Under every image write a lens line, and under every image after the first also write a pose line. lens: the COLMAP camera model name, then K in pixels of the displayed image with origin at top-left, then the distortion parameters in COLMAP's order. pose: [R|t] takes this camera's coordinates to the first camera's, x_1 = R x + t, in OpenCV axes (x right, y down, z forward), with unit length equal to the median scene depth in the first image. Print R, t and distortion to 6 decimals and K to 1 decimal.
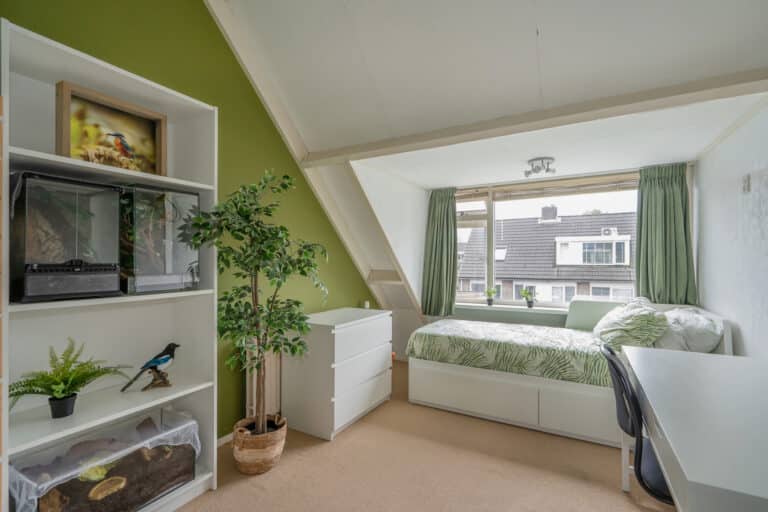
lens RADIAL K [[362.3, 0, 378.1], [0, 362.3, 256.0], [0, 0, 1]] dist [-0.002771, 0.000257]
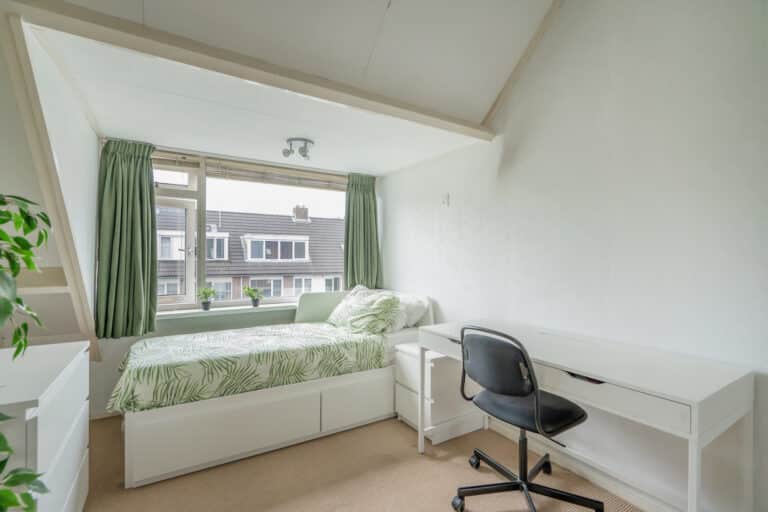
lens RADIAL K [[362.3, 0, 386.3], [0, 362.3, 257.5], [0, 0, 1]] dist [-0.002771, 0.000257]
pose [[0.459366, 0.004219, 0.888237, -0.244098], [-0.017479, 0.999838, 0.004290, 0.016867], [-0.888075, -0.017496, 0.459365, 0.363627]]
